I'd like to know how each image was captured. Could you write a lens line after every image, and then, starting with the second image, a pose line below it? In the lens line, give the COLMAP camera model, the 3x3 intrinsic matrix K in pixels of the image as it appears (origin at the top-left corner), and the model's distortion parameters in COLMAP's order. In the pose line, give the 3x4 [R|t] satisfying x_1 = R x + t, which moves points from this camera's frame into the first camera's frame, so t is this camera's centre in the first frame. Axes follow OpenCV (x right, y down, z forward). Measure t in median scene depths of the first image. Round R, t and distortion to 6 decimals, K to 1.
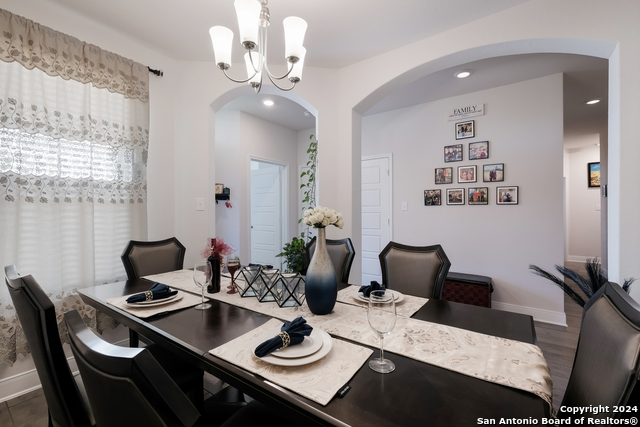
lens RADIAL K [[275.1, 0, 318.9], [0, 275.1, 214.8], [0, 0, 1]] dist [0.003946, -0.000077]
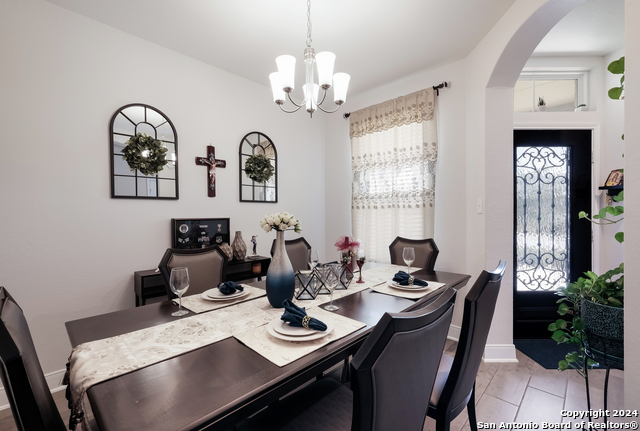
lens RADIAL K [[276.7, 0, 316.3], [0, 276.7, 214.4], [0, 0, 1]] dist [0.007021, 0.001772]
pose [[-0.148843, 0.005042, -0.988848, 0.644759], [-0.008957, 0.999939, 0.006447, -0.015062], [0.988820, 0.009817, -0.148789, 0.765949]]
